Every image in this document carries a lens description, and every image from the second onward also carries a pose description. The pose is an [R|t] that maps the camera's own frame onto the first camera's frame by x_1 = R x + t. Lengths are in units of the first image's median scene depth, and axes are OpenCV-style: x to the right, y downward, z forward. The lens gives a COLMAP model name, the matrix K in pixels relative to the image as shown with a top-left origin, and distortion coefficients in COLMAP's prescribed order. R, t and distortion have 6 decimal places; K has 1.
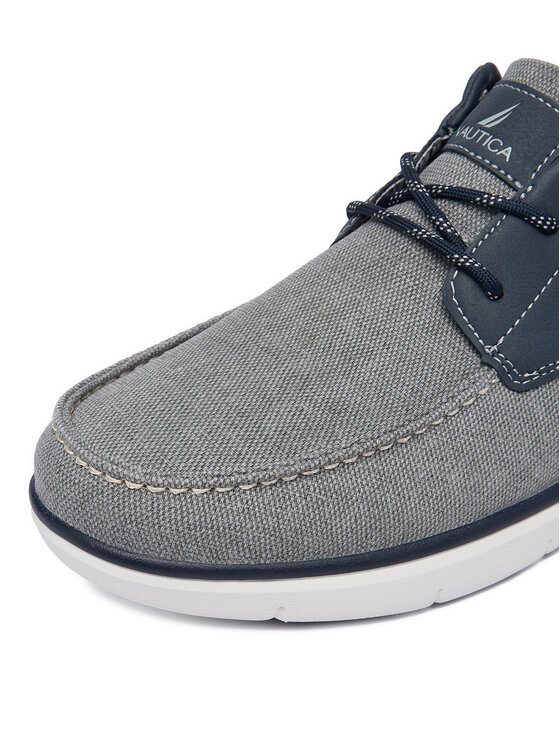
lens RADIAL K [[1121.8, 0, 285.8], [0, 1121.8, 373.6], [0, 0, 1]] dist [0.203574, 0.000000]
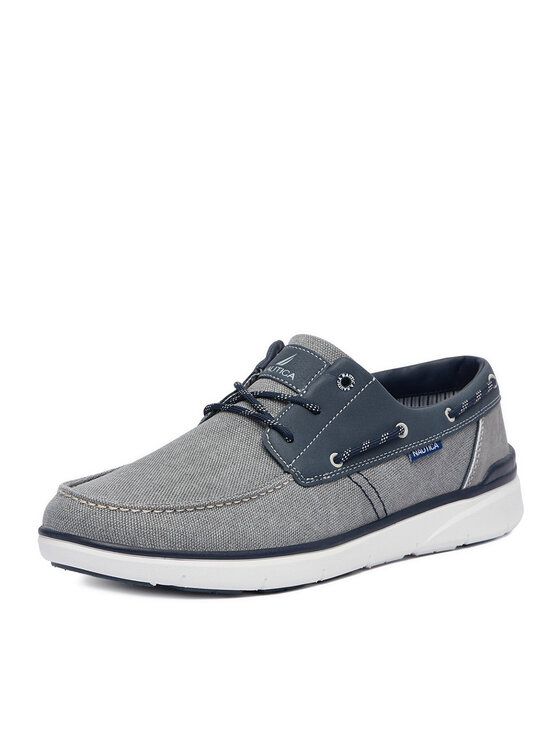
lens RADIAL K [[1613.3, 0, 279.3], [0, 1613.3, 372.6], [0, 0, 1]] dist [0.049545, 0.000000]
pose [[0.984356, 0.027966, 0.173957, -0.293038], [0.036918, 0.932667, -0.358846, 0.765525], [-0.172279, 0.359654, 0.917044, -1.455233]]
